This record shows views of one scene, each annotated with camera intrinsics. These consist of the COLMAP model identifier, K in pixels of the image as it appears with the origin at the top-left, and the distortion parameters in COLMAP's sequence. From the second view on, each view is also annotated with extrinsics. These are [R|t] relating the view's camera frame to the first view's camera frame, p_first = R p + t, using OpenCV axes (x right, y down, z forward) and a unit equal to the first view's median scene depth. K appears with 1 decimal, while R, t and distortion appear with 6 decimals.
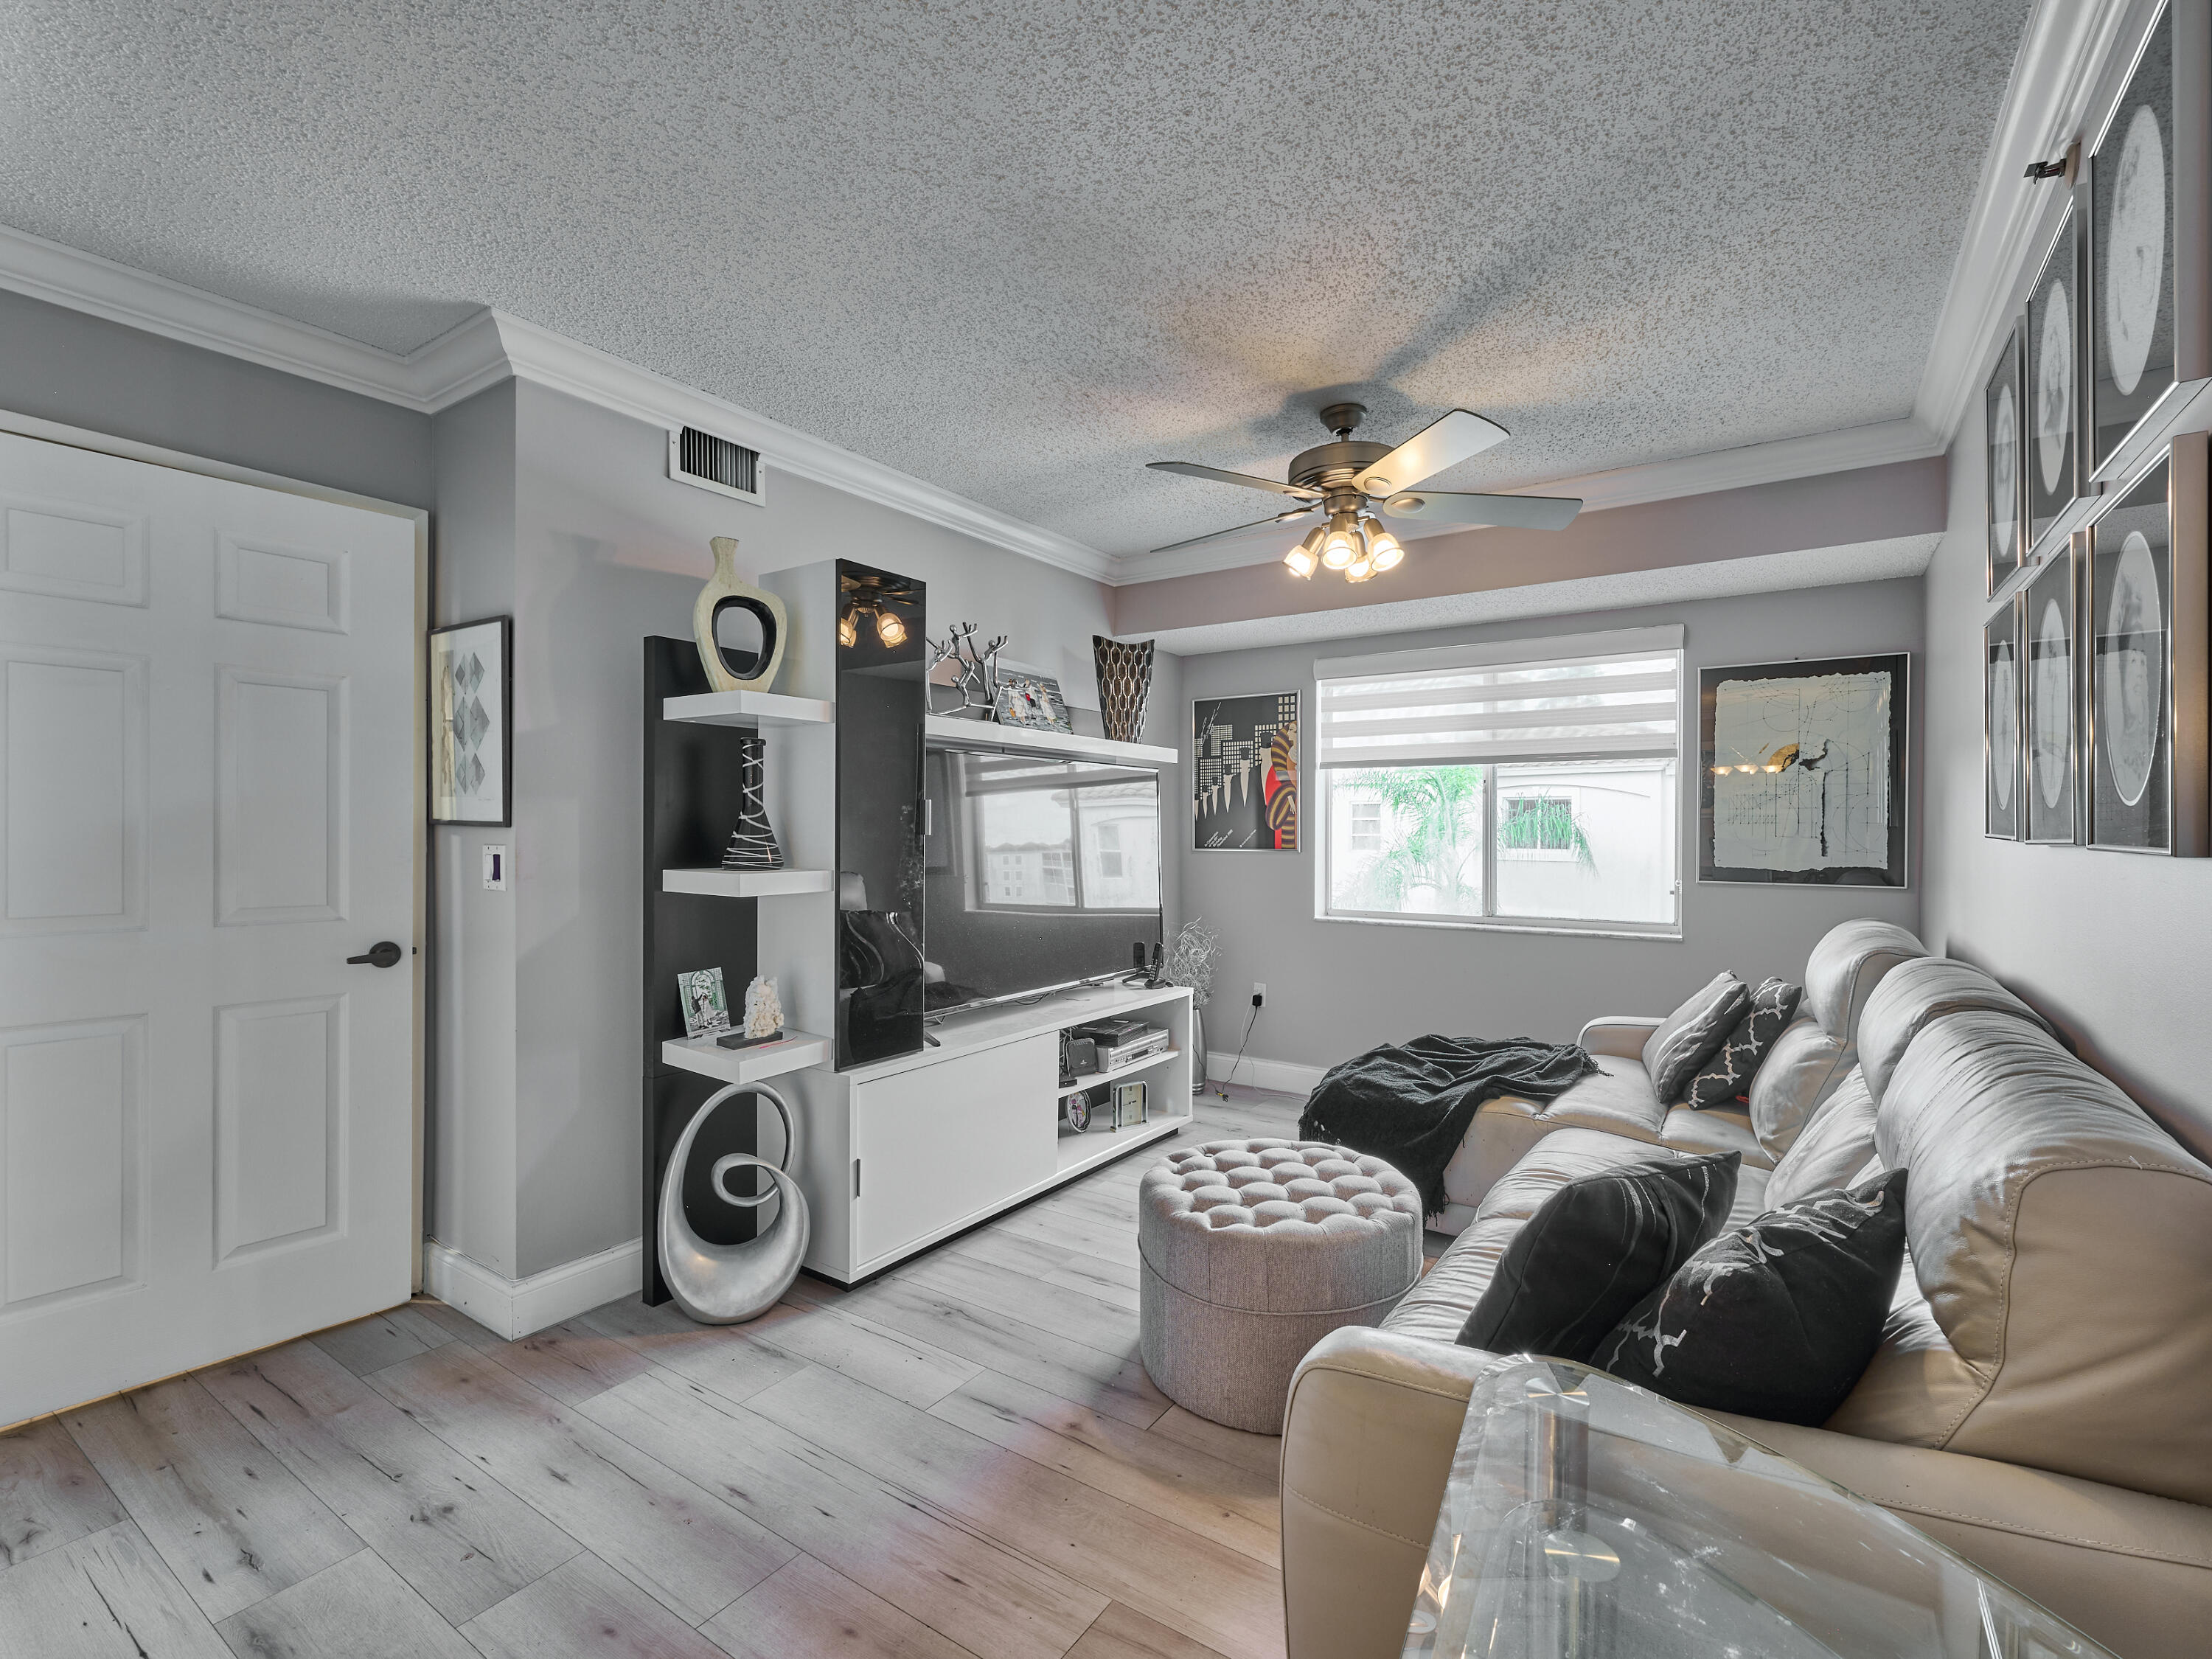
lens RADIAL K [[990.5, 0, 1159.0], [0, 990.5, 834.6], [0, 0, 1]] dist [-0.002354, 0.000274]
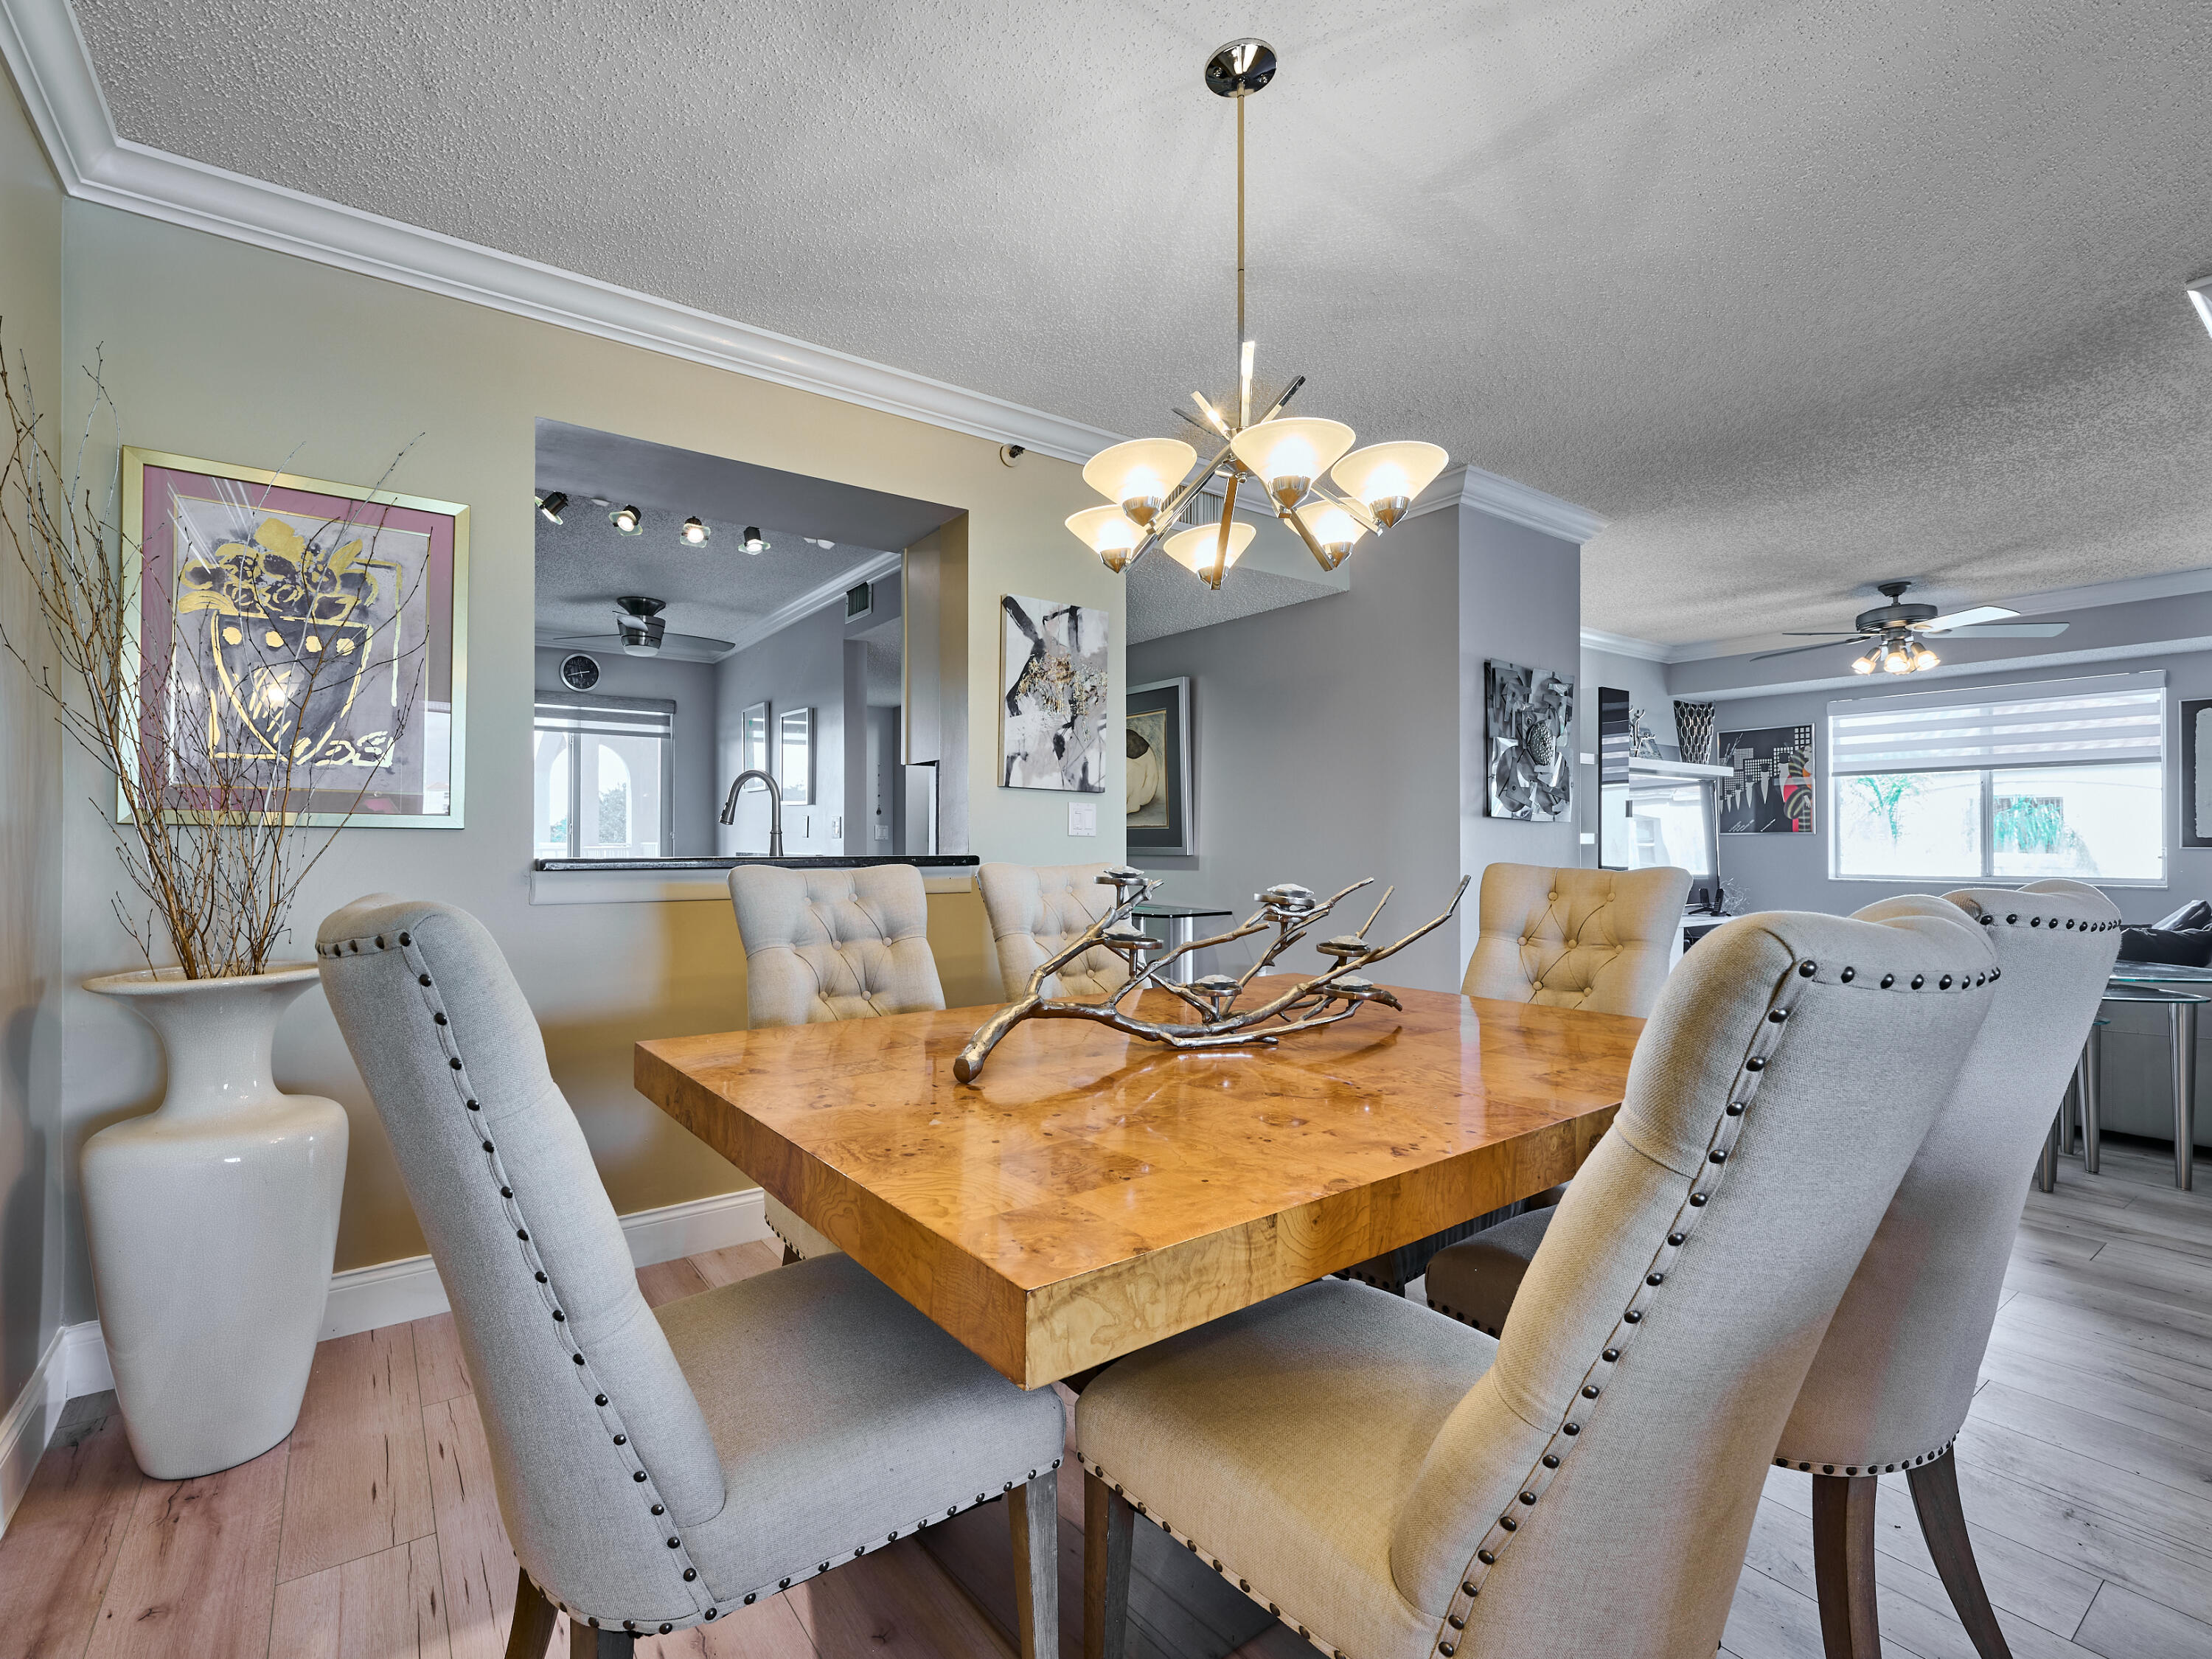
lens RADIAL K [[990.5, 0, 1009.1], [0, 990.5, 832.1], [0, 0, 1]] dist [-0.002354, 0.000274]
pose [[0.911751, -0.003680, -0.410727, -0.365519], [-0.002918, 0.999877, -0.015437, 0.043974], [0.410733, 0.015273, 0.911628, -0.878077]]
